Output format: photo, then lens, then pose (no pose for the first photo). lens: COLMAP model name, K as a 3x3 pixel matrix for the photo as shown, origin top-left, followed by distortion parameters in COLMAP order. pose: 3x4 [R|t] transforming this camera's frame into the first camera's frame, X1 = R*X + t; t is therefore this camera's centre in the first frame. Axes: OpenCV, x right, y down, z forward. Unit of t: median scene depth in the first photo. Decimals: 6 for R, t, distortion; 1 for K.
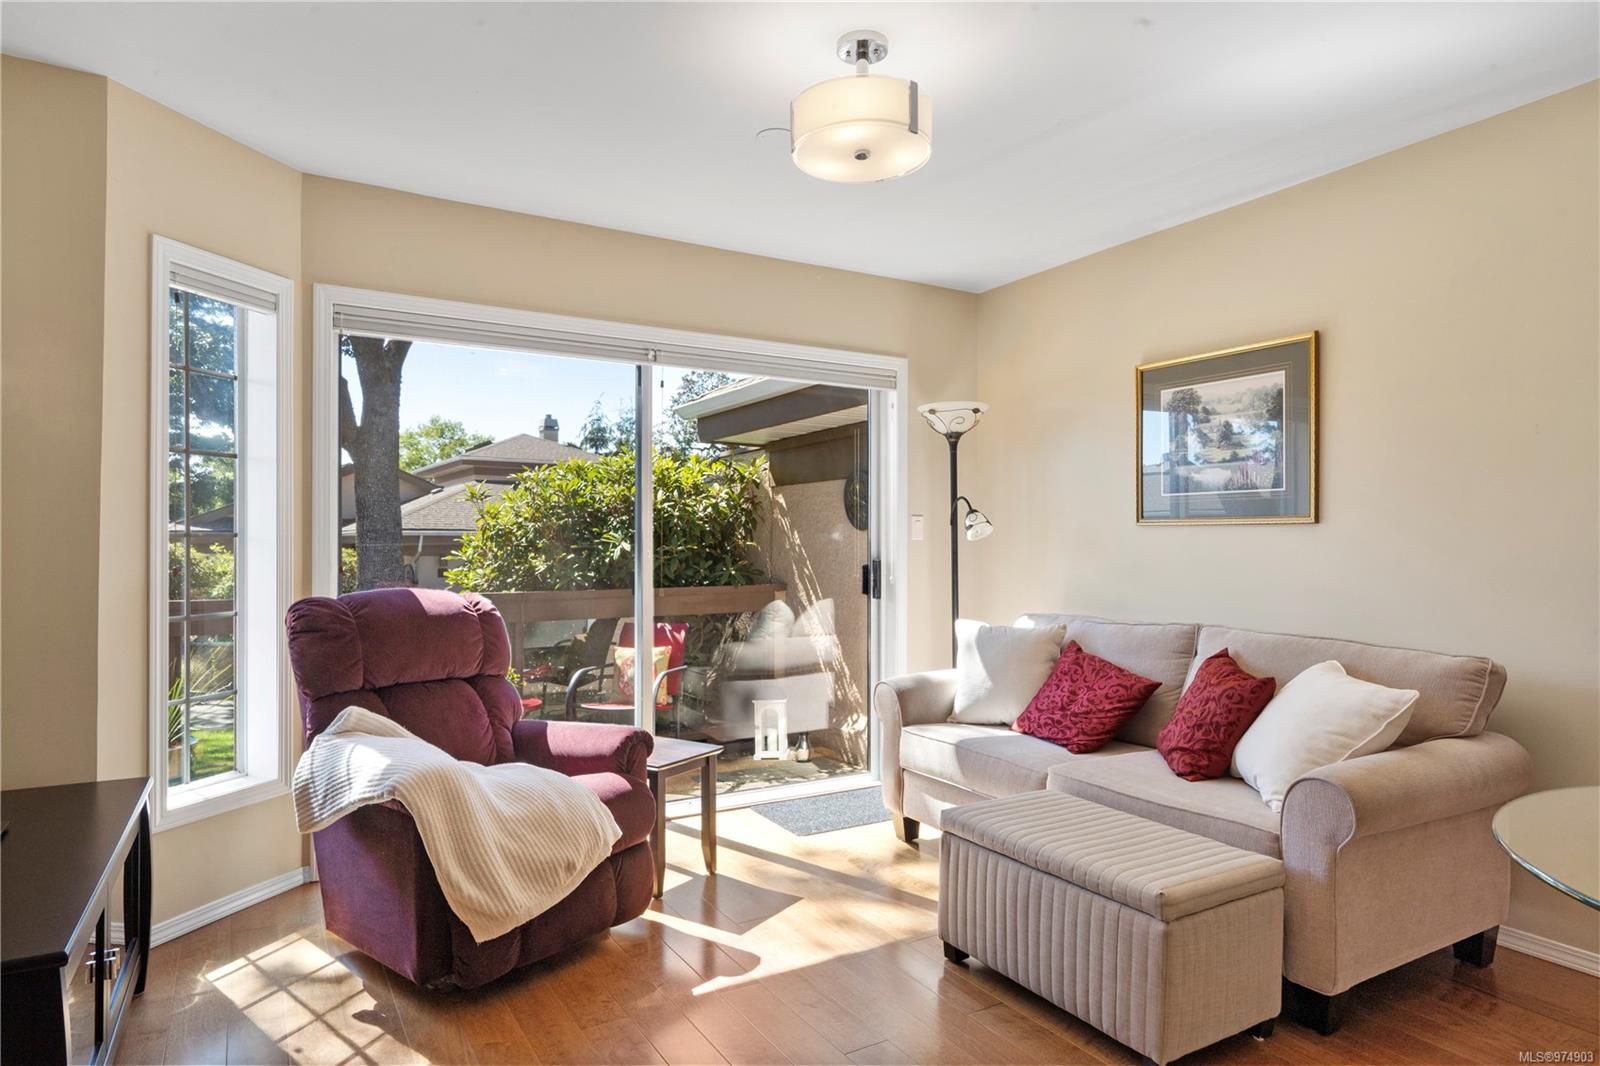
lens RADIAL K [[949.2, 0, 797.7], [0, 949.2, 539.6], [0, 0, 1]] dist [-0.001687, -0.000062]
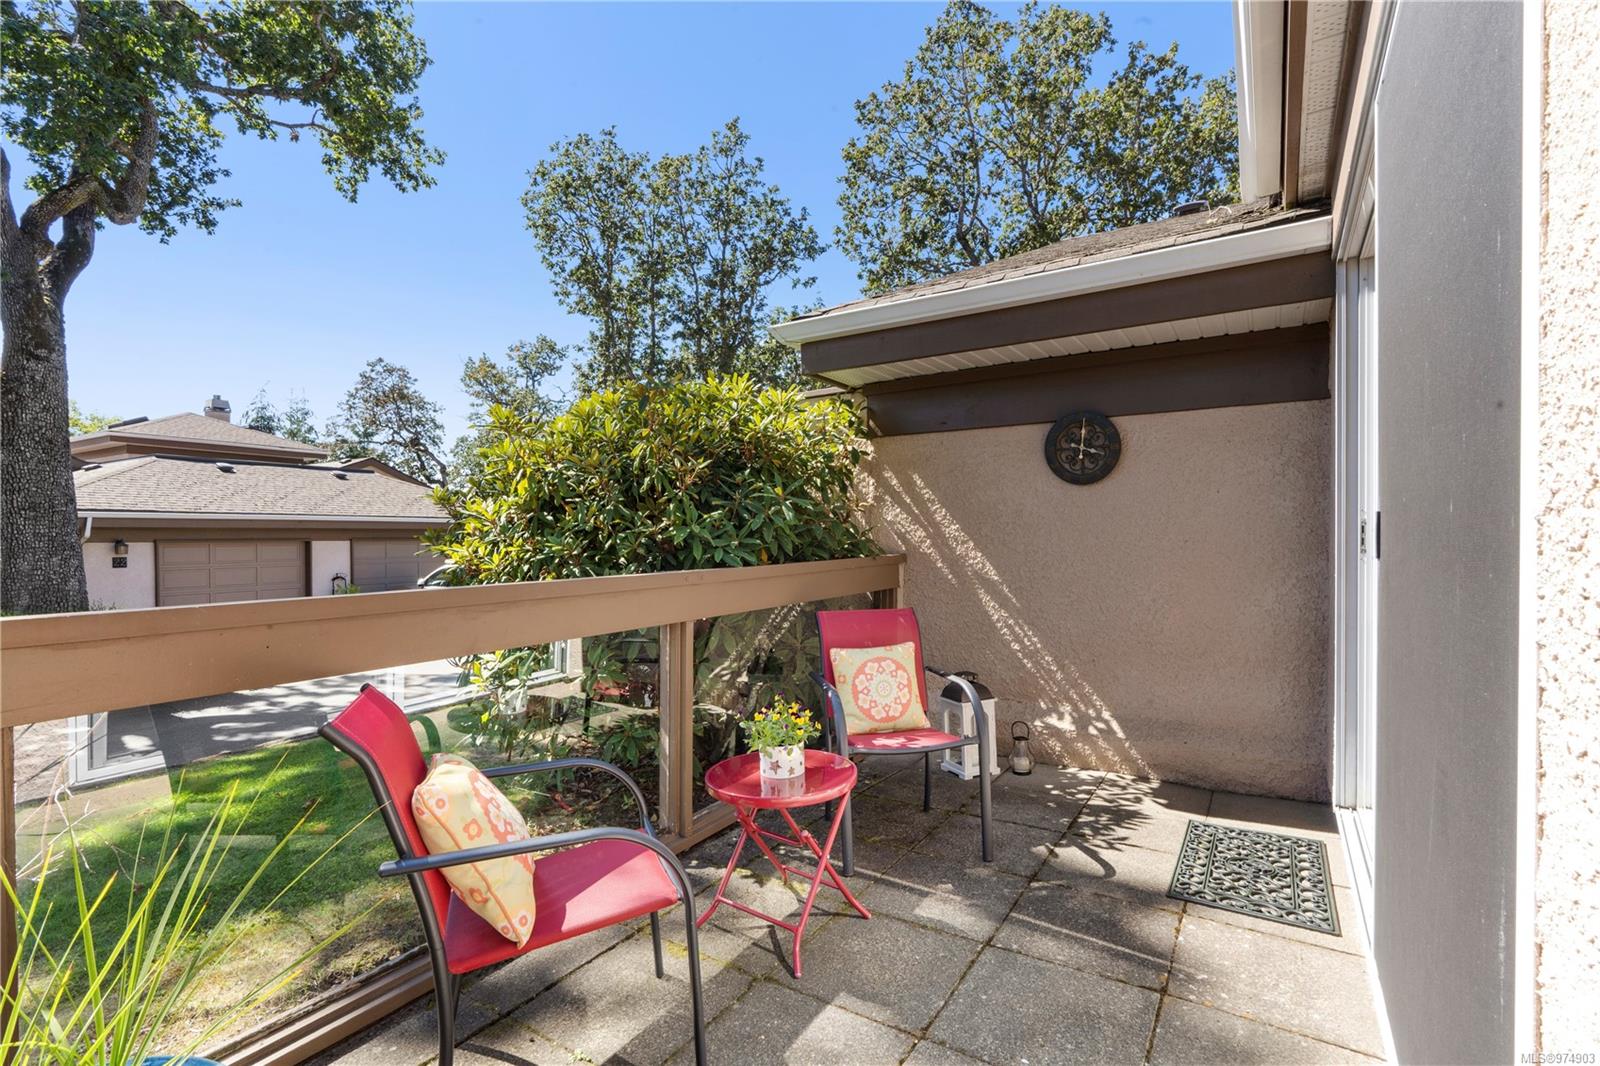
lens RADIAL K [[731.5, 0, 808.4], [0, 731.5, 539.4], [0, 0, 1]] dist [-0.005728, 0.003684]
pose [[0.893004, -0.007925, 0.449980, -0.073081], [0.002100, 0.999907, 0.013444, 0.004752], [-0.450044, -0.011061, 0.892938, 0.091127]]
